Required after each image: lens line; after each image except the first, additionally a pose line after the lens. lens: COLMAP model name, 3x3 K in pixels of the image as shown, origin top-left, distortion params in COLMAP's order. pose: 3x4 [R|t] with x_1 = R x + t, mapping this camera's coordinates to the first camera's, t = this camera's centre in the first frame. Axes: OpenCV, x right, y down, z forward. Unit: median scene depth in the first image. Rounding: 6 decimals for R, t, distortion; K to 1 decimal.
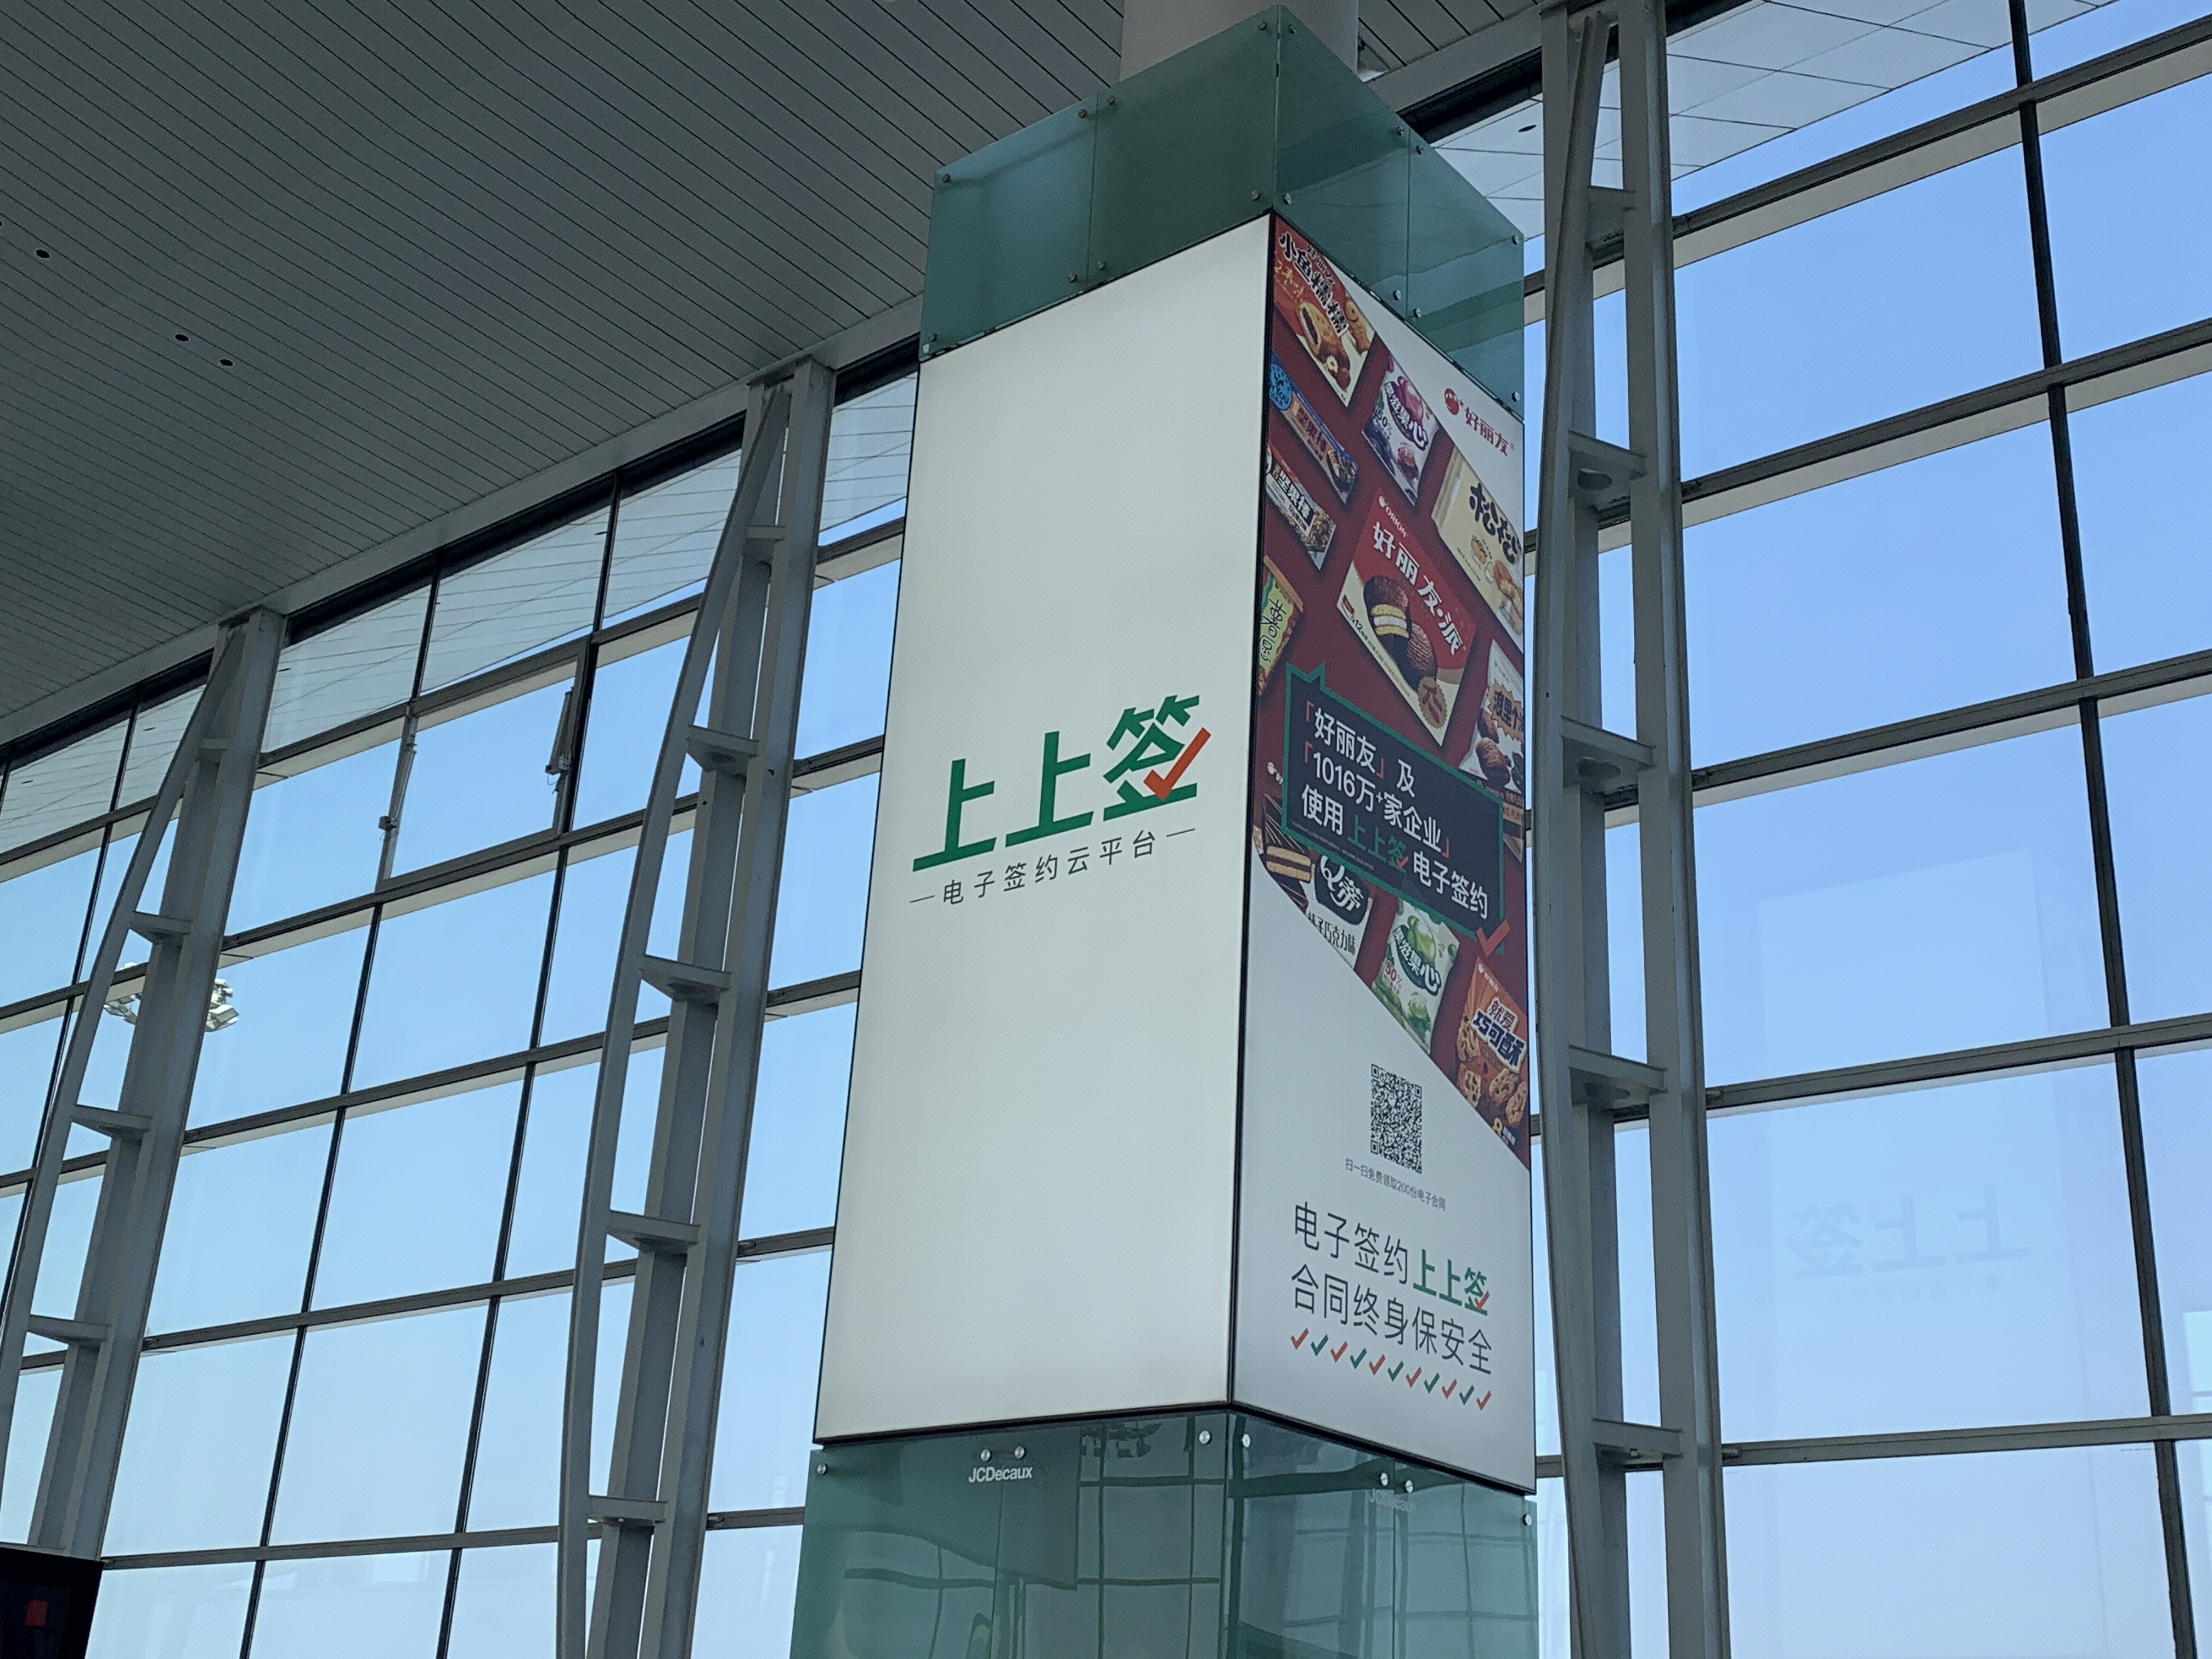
lens RADIAL K [[2488.6, 0, 1142.2], [0, 2488.6, 789.3], [0, 0, 1]] dist [0.181447, 0.000000]
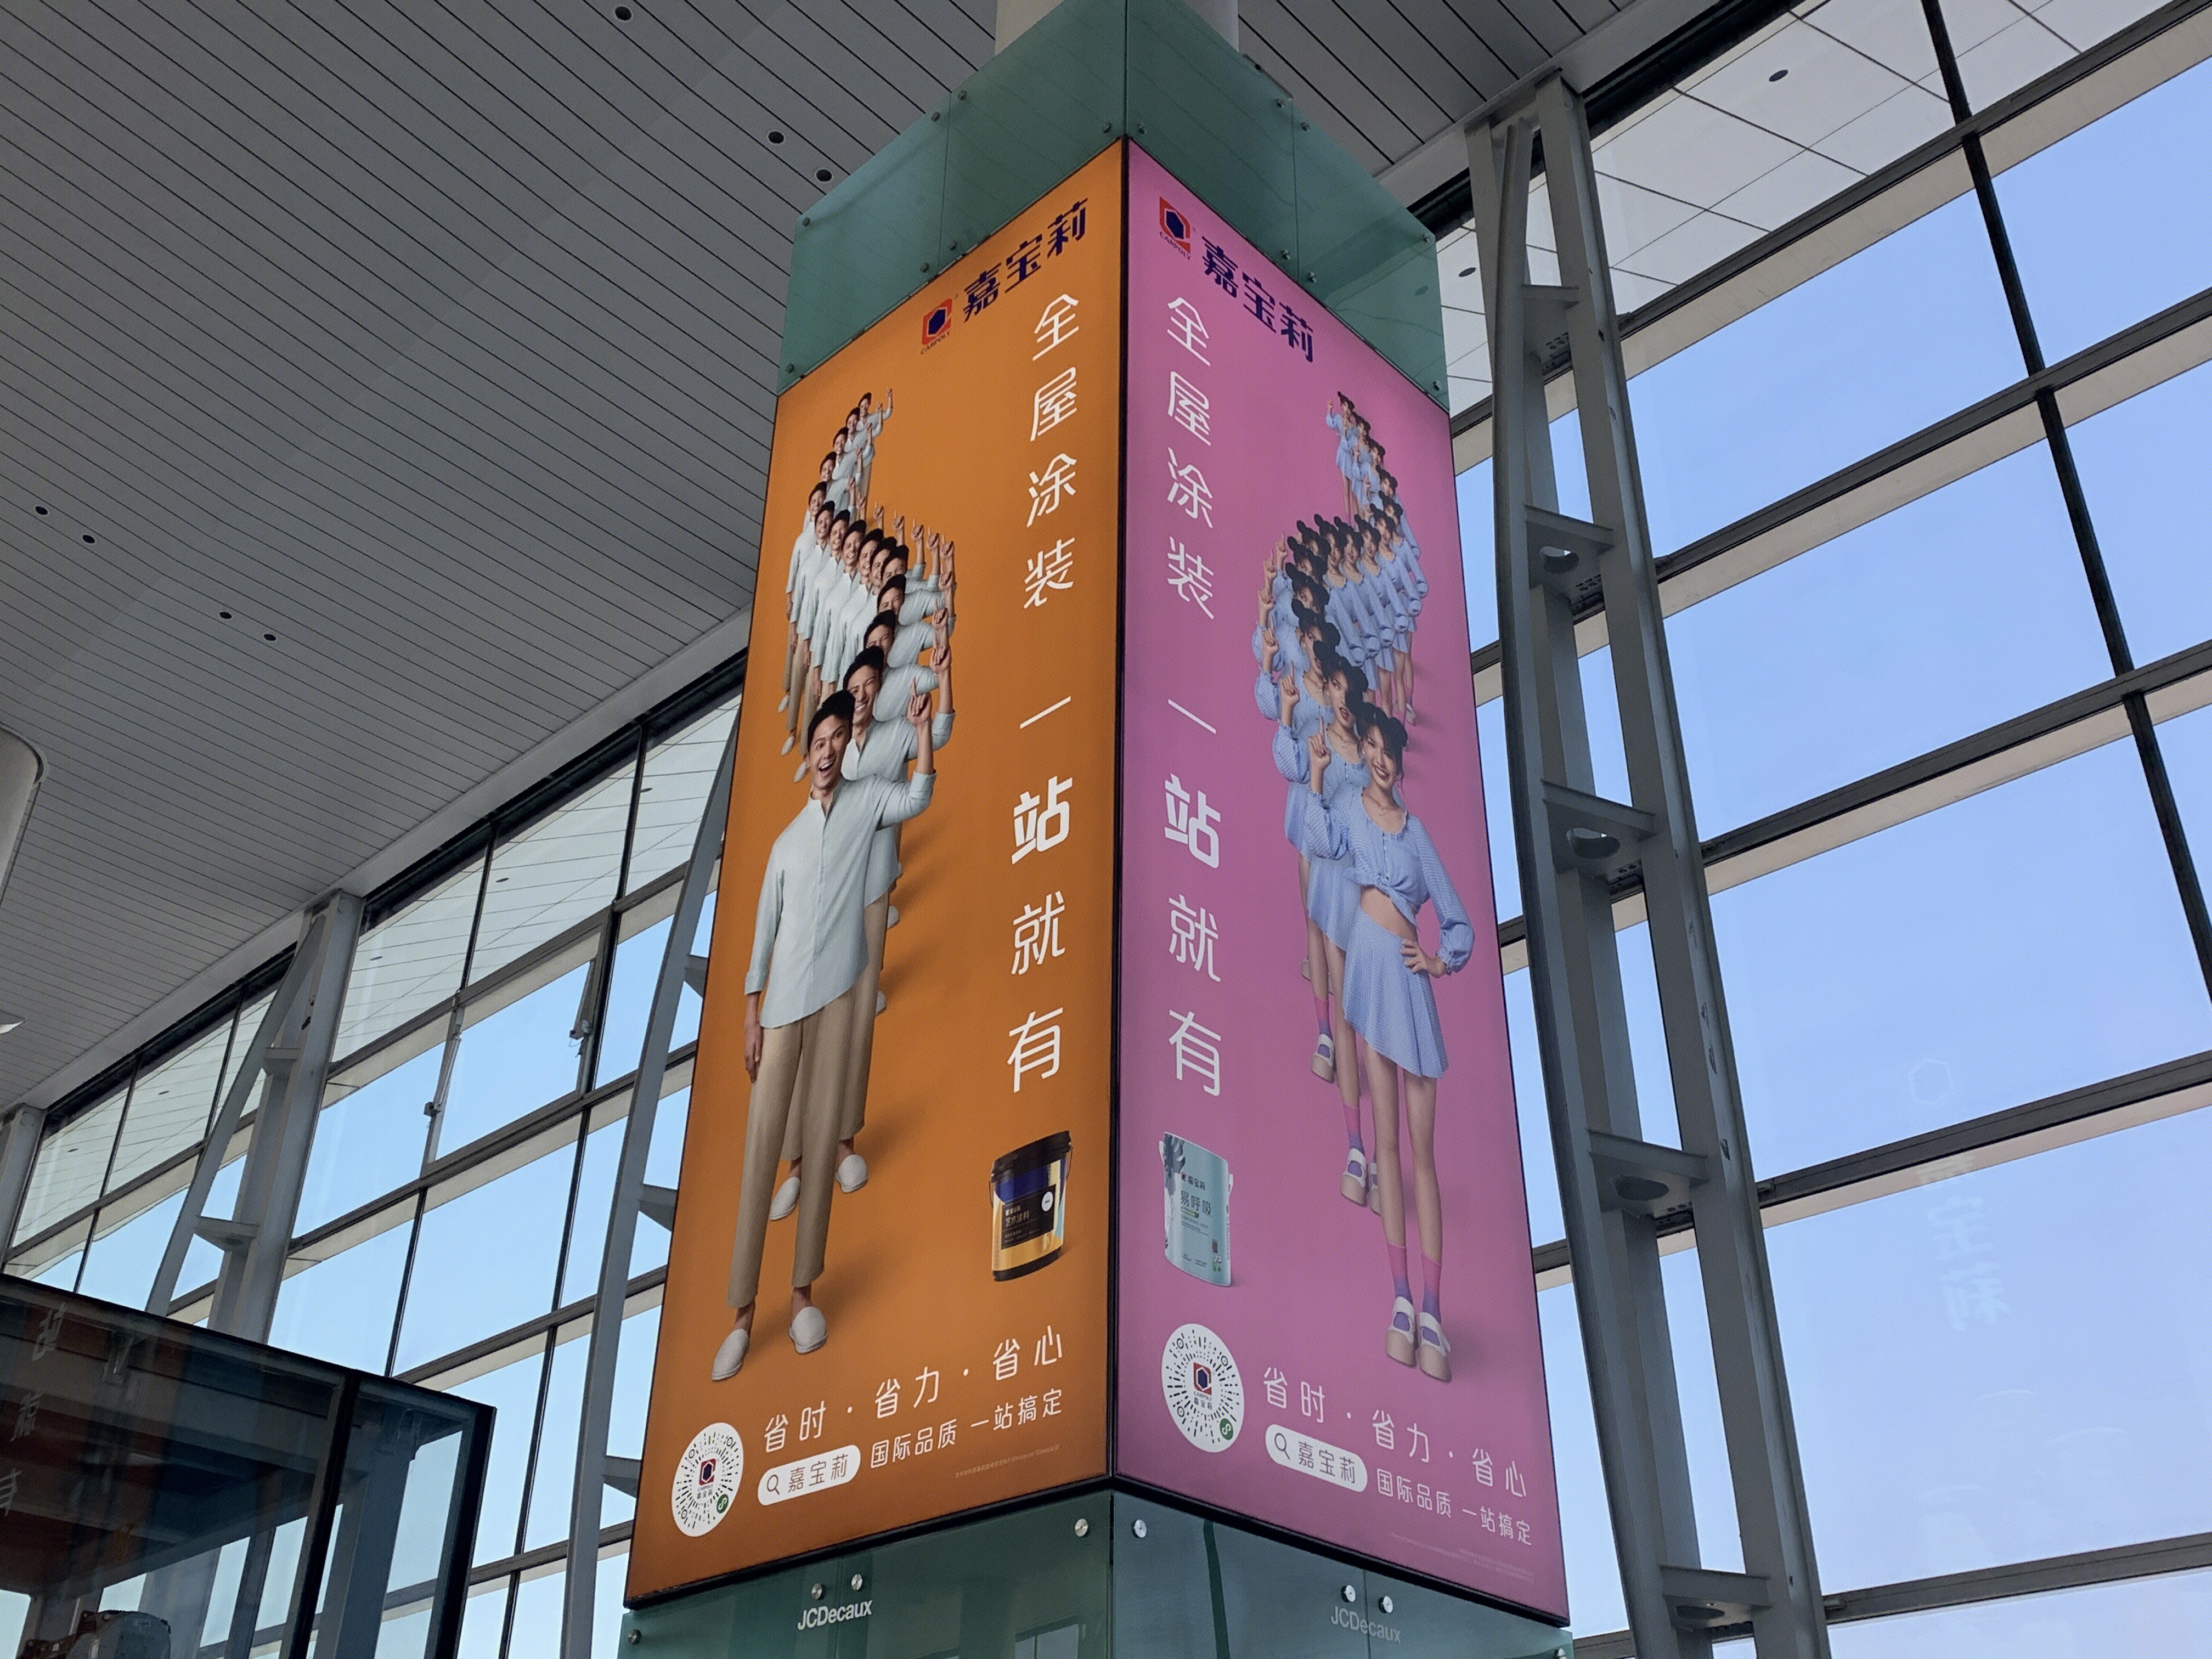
lens RADIAL K [[2192.8, 0, 1115.0], [0, 2192.8, 826.8], [0, 0, 1]] dist [0.109352, 0.000000]
pose [[0.995269, -0.084236, -0.048410, 0.029653], [0.076390, 0.986360, -0.145806, 0.054632], [0.060032, 0.141418, 0.988128, 0.121567]]
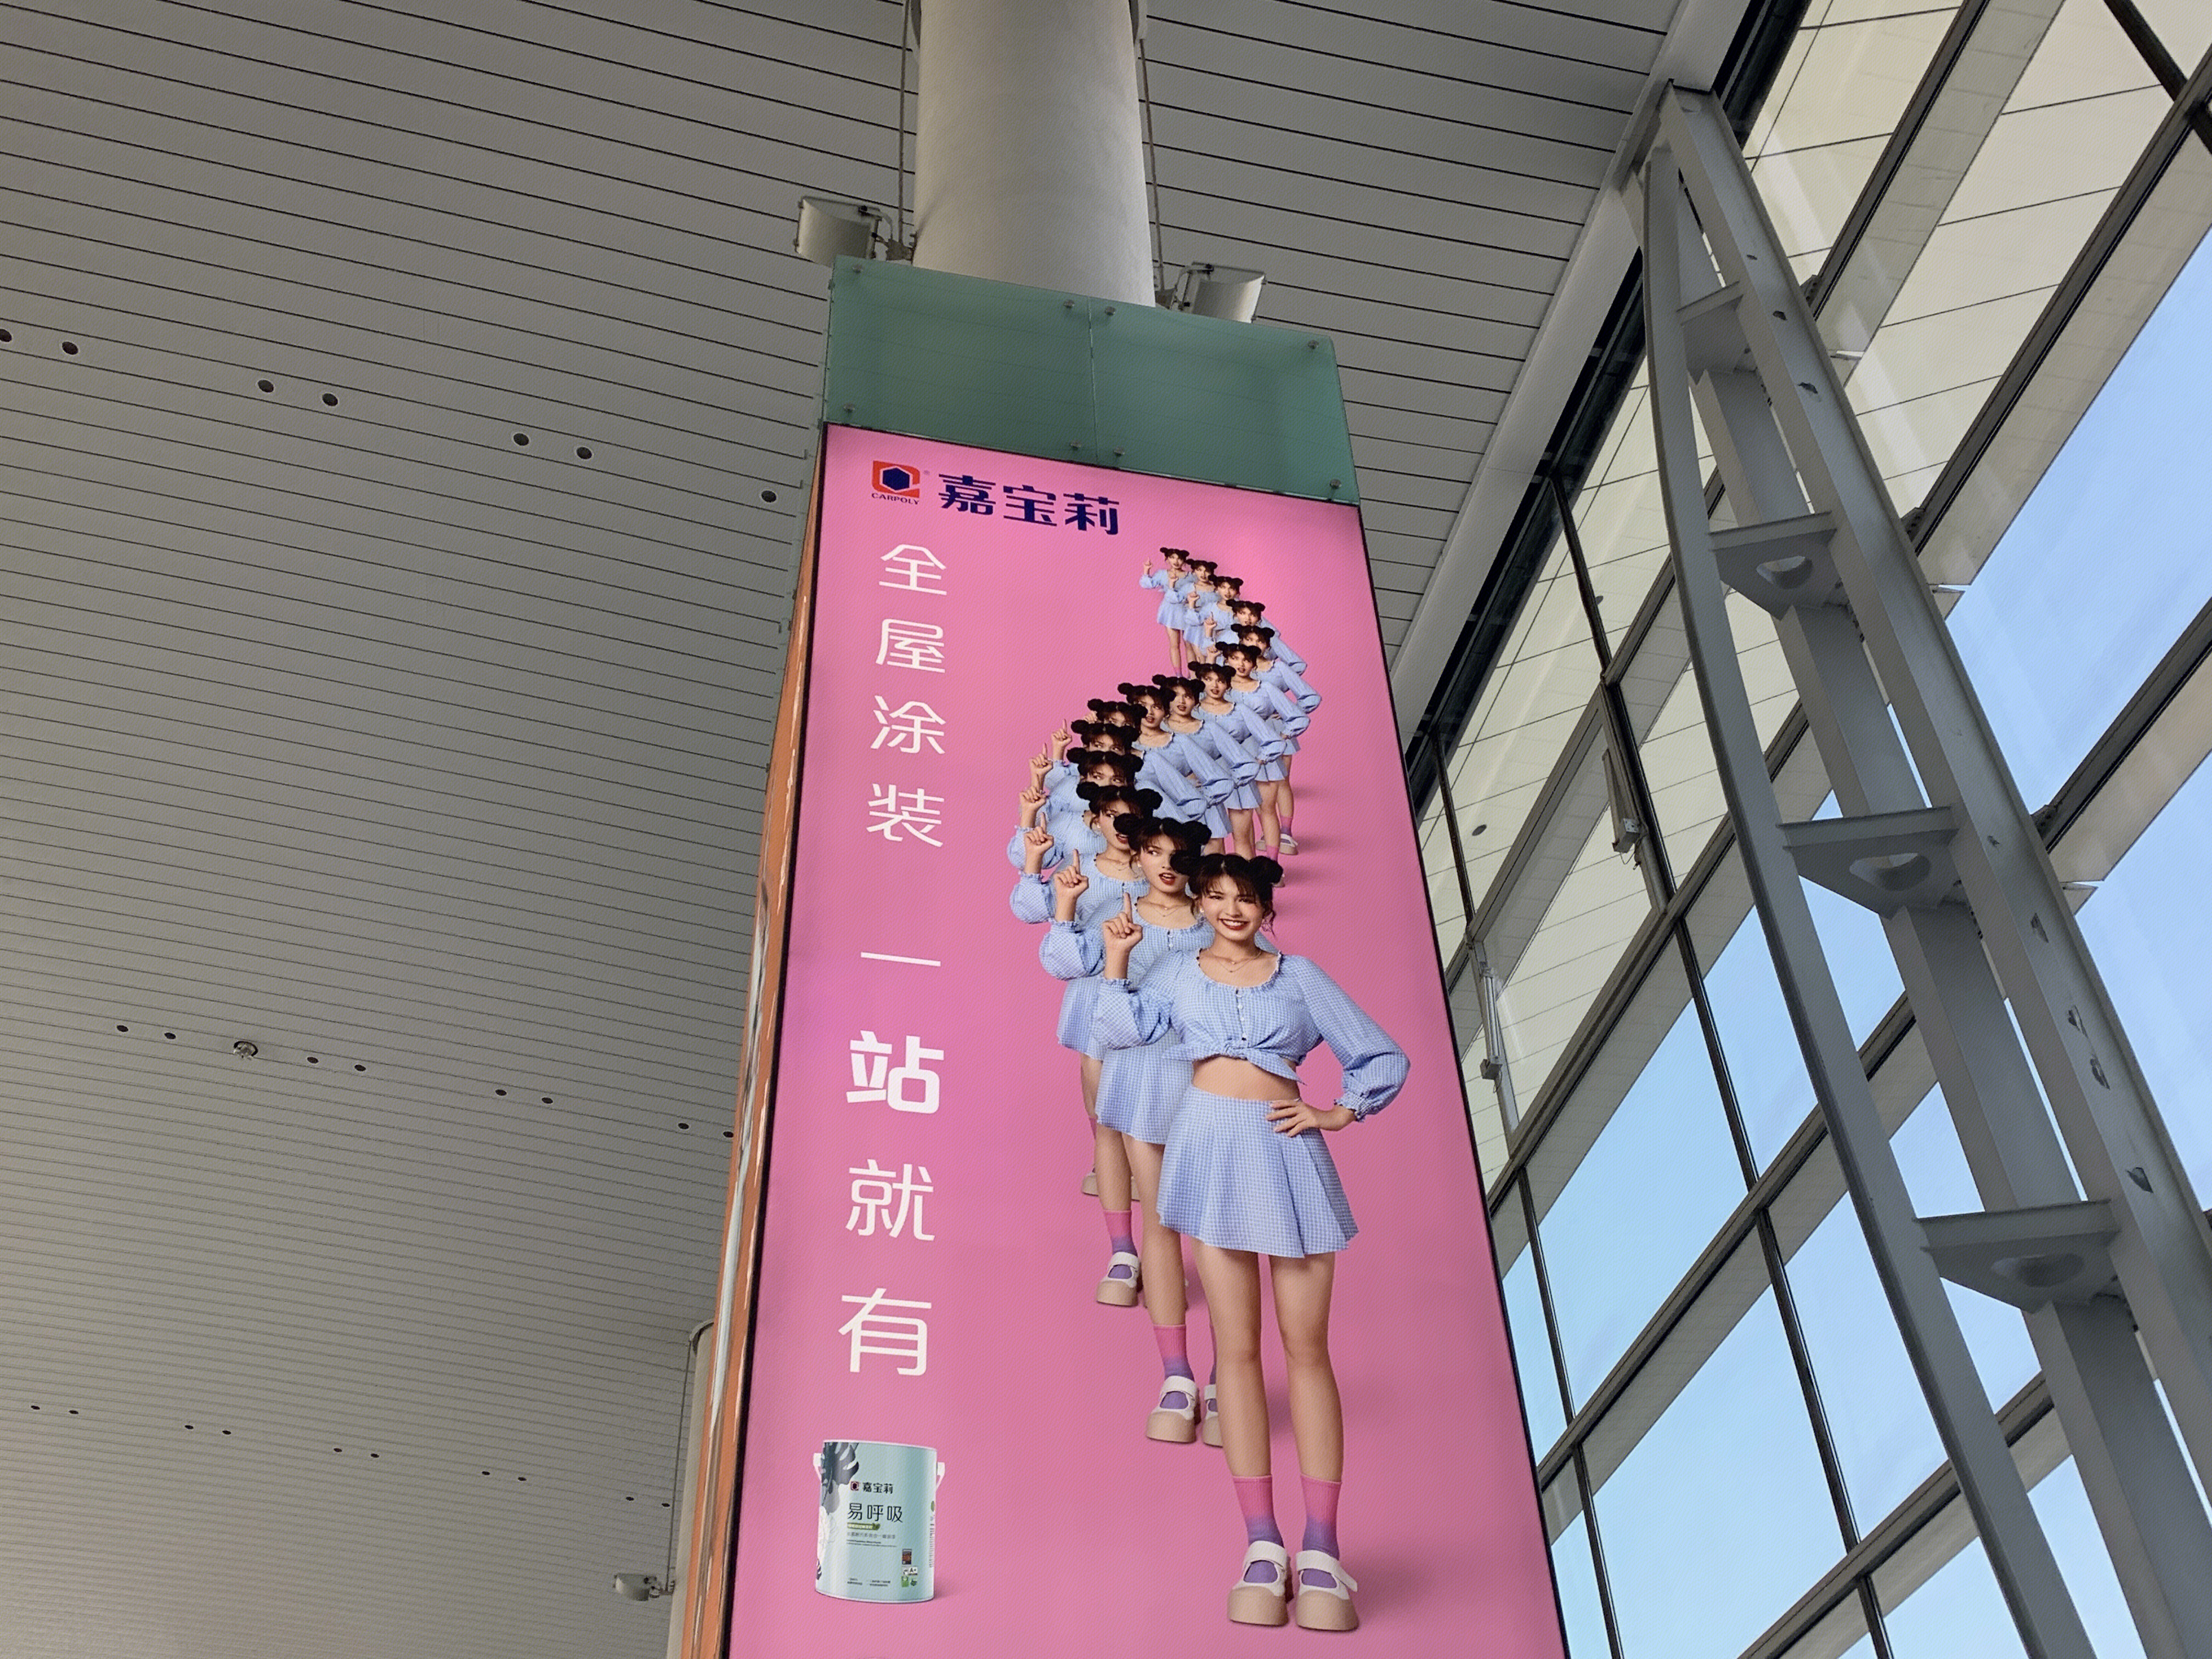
lens RADIAL K [[2192.8, 0, 1113.0], [0, 2192.8, 823.1], [0, 0, 1]] dist [0.109352, 0.000000]
pose [[0.773251, -0.483480, -0.410280, 0.185329], [0.327812, 0.858652, -0.394025, 0.103551], [0.542791, 0.170185, 0.822444, 0.216801]]
